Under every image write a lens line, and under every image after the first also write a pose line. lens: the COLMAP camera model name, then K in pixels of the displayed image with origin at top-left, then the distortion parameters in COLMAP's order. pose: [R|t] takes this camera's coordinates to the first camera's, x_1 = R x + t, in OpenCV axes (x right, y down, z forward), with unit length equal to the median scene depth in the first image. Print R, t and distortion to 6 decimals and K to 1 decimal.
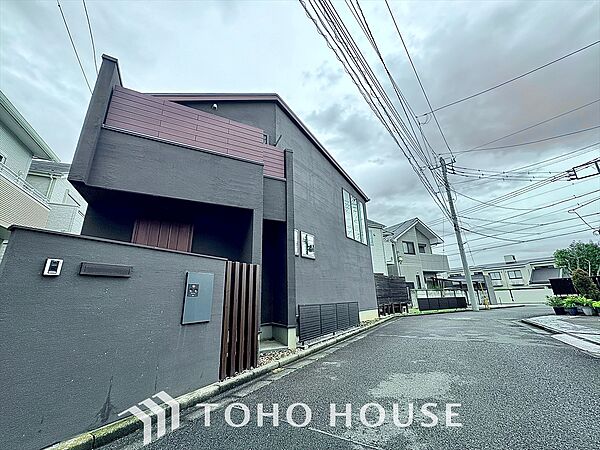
lens RADIAL K [[238.9, 0, 300.0], [0, 238.9, 225.0], [0, 0, 1]] dist [0.000426, 0.000112]
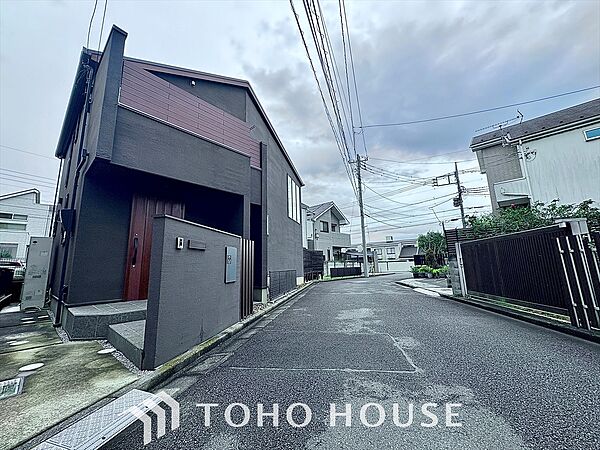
lens RADIAL K [[238.9, 0, 300.0], [0, 238.9, 225.0], [0, 0, 1]] dist [0.000426, 0.000112]
pose [[0.932330, 0.061862, 0.356278, -0.134222], [-0.102235, 0.990155, 0.095611, -0.023207], [-0.346856, -0.125566, 0.929475, -0.094452]]
